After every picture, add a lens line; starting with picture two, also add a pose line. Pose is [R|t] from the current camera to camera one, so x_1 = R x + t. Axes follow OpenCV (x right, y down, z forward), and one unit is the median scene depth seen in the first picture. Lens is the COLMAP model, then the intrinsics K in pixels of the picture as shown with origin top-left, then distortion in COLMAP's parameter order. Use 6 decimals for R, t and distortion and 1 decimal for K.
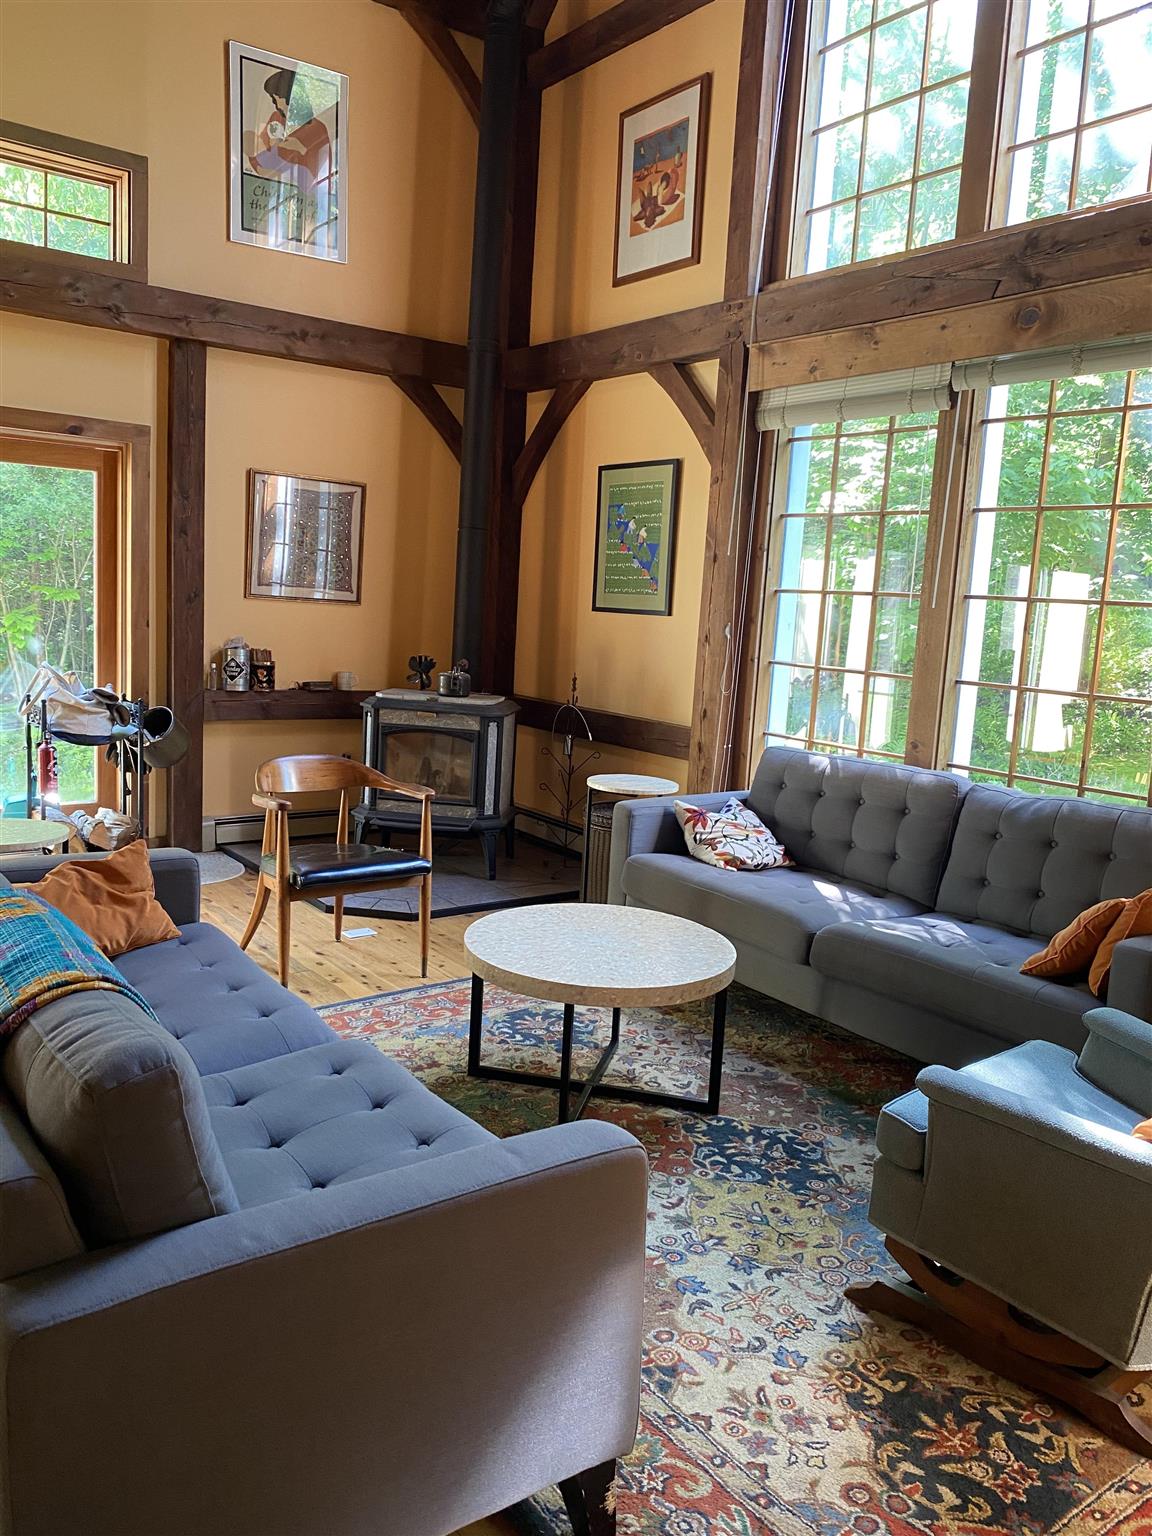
lens RADIAL K [[1193.4, 0, 582.6], [0, 1193.4, 776.2], [0, 0, 1]] dist [0.016781, -0.010559]
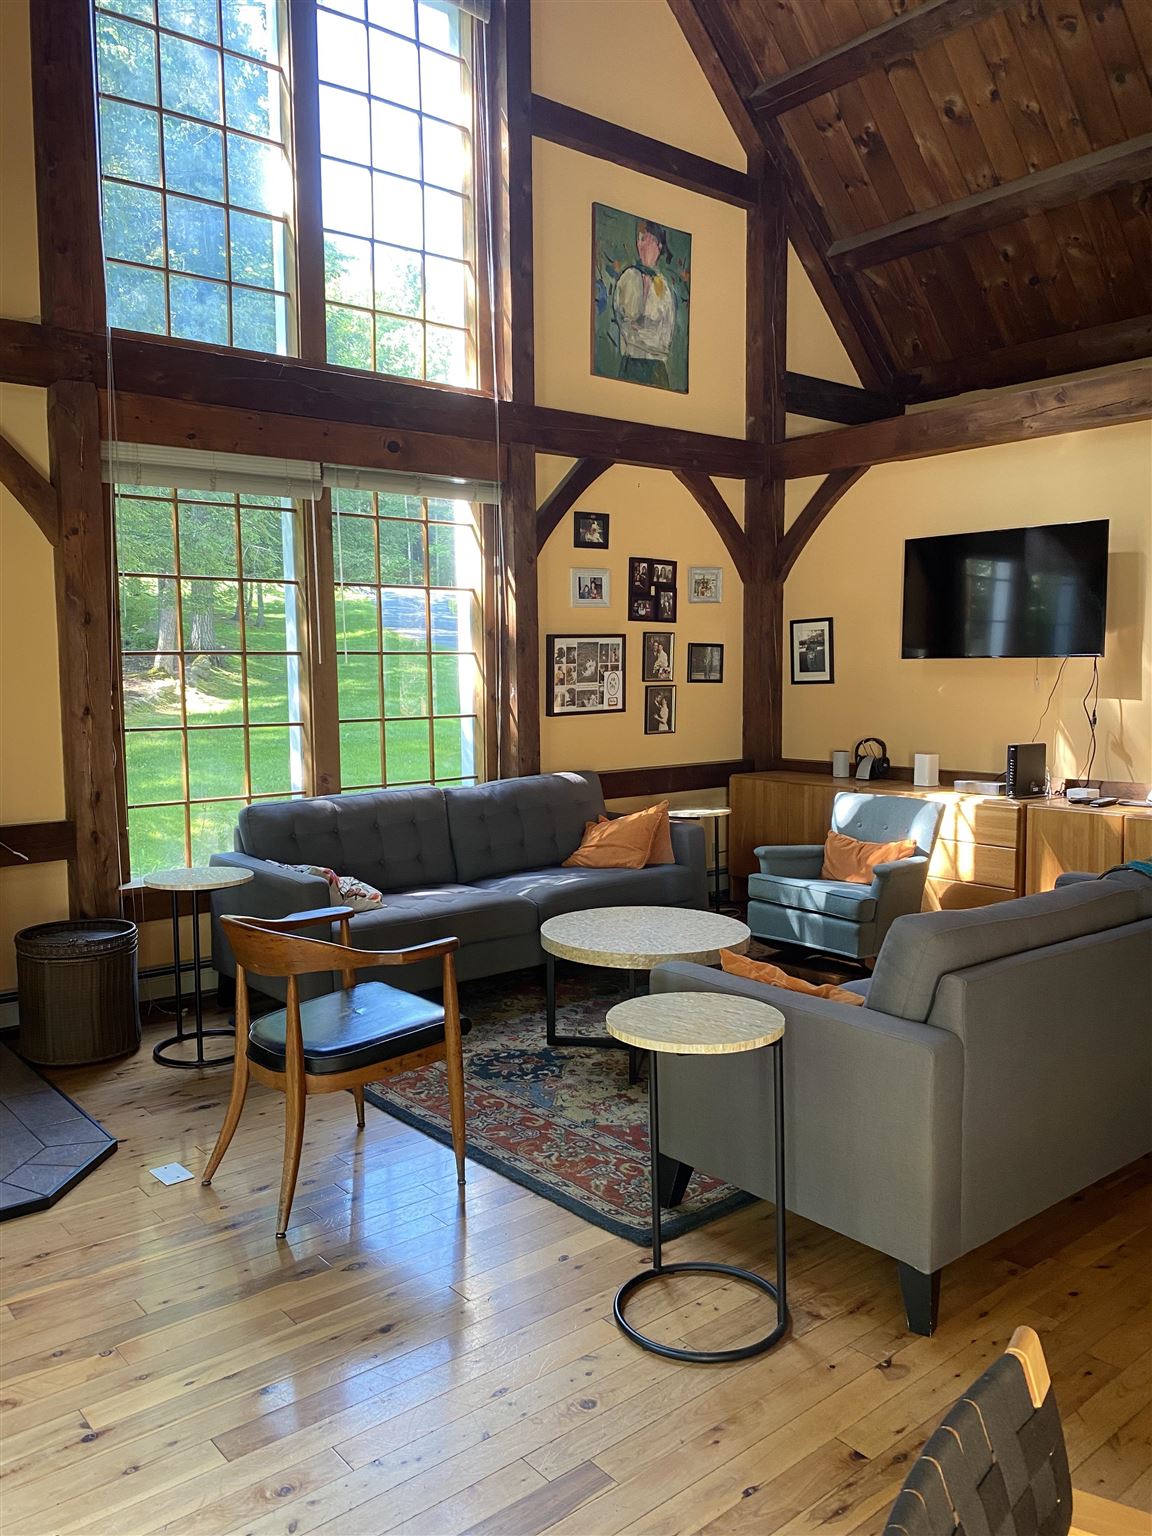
lens RADIAL K [[1193.4, 0, 586.8], [0, 1193.4, 763.3], [0, 0, 1]] dist [0.016781, -0.010559]
pose [[-0.074895, -0.151686, 0.985587, -1.414597], [0.150233, 0.975366, 0.161529, -0.298489], [-0.985810, 0.160165, -0.050262, 1.243339]]
